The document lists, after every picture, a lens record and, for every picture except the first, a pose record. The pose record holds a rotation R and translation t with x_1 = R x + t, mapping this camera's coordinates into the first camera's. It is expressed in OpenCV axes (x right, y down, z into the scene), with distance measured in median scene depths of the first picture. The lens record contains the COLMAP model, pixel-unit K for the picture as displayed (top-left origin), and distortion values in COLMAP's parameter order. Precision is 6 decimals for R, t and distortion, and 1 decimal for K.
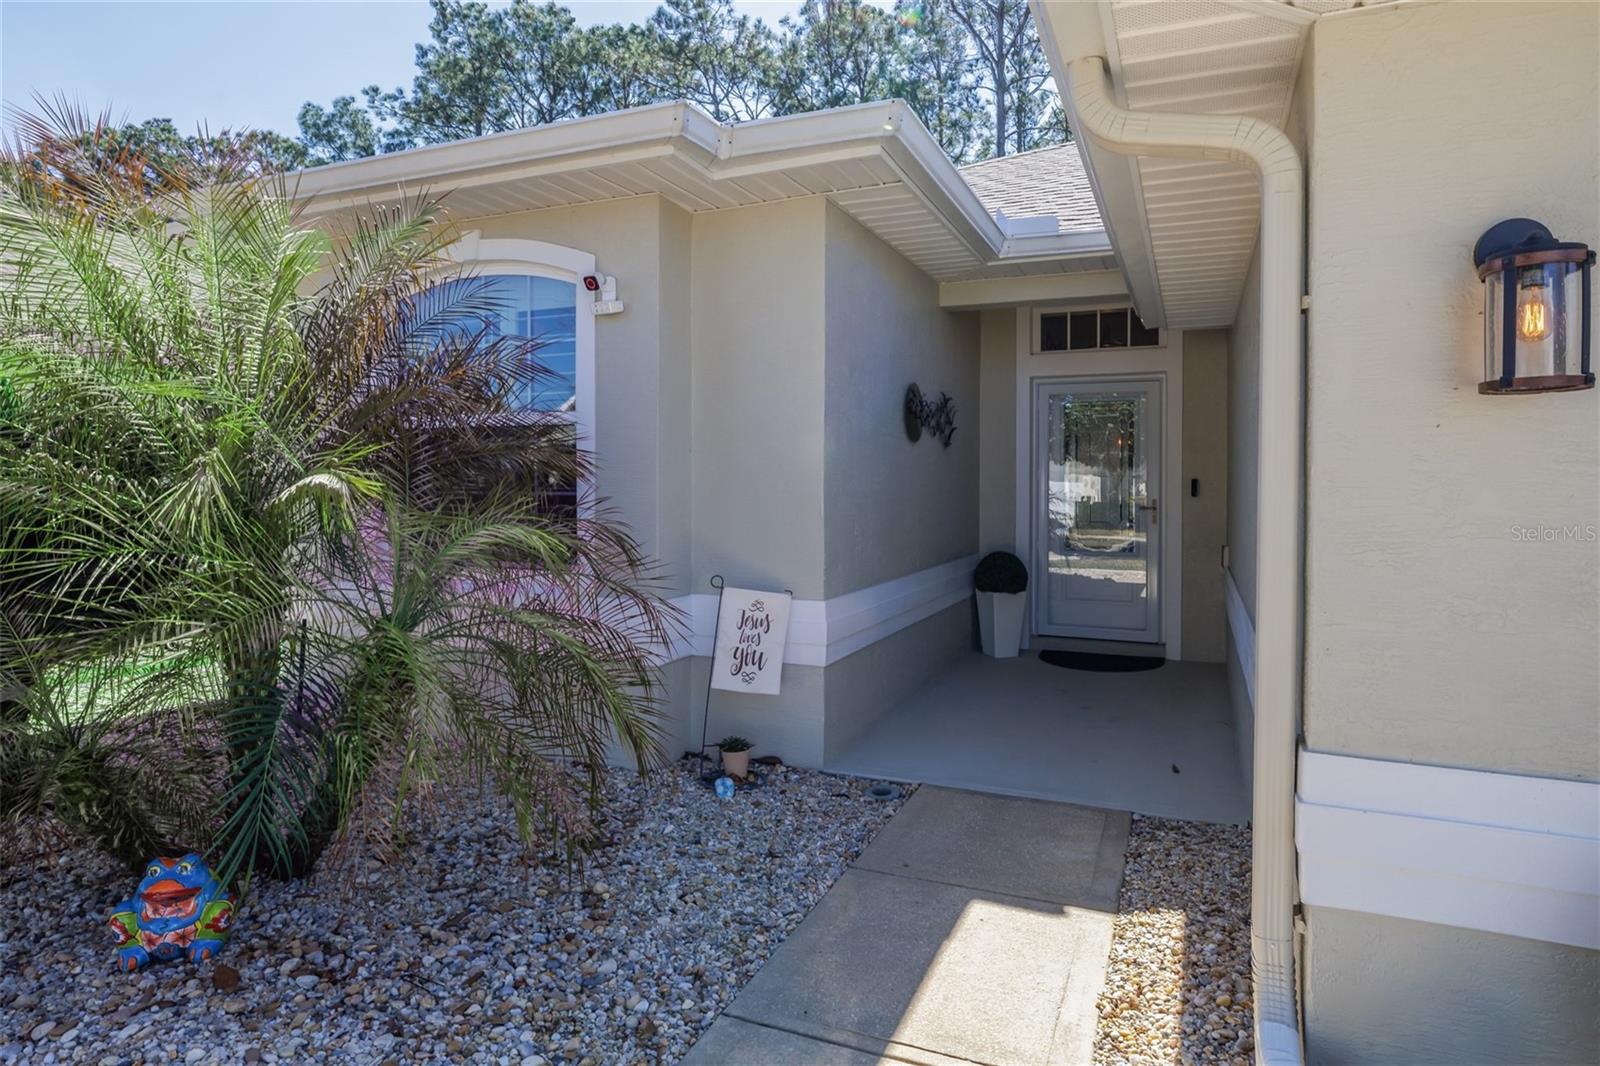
lens RADIAL K [[911.8, 0, 800.0], [0, 911.8, 533.0], [0, 0, 1]] dist [-0.002021, -0.000506]
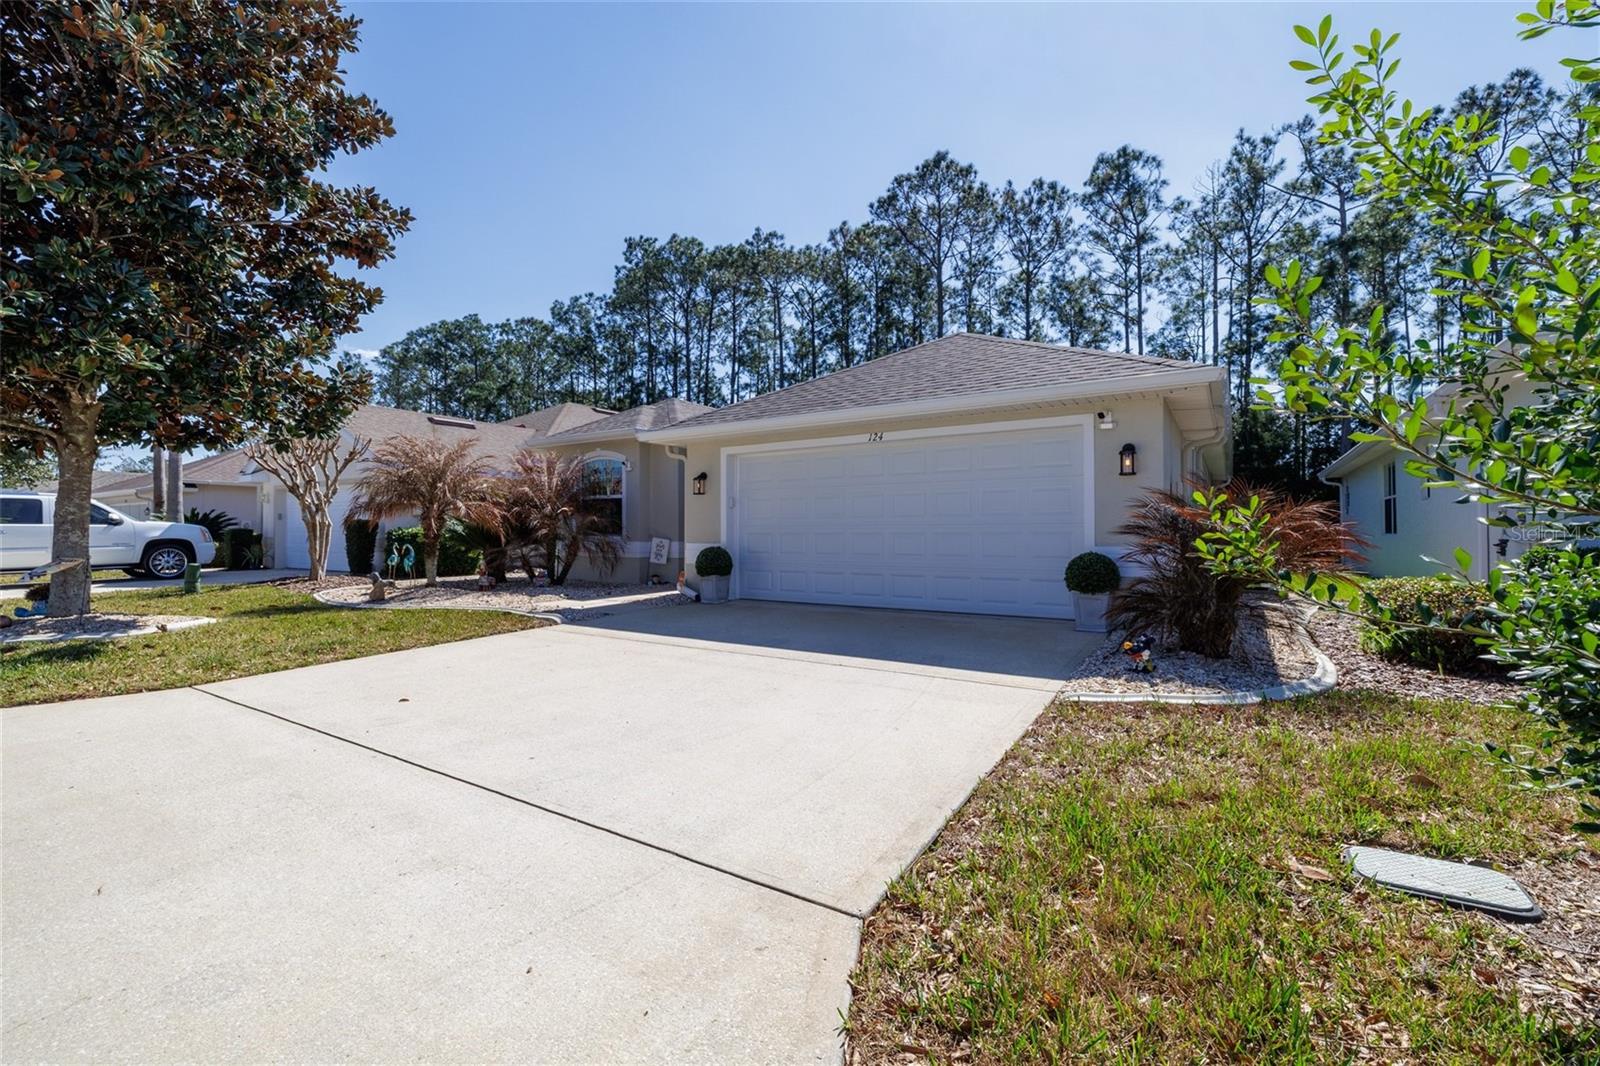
lens RADIAL K [[694.3, 0, 796.5], [0, 694.3, 519.1], [0, 0, 1]] dist [0.002686, 0.000314]
pose [[0.987420, -0.027700, -0.155672, 0.093256], [0.018214, 0.997908, -0.062034, 0.016023], [0.157065, 0.058418, 0.985859, -0.177826]]
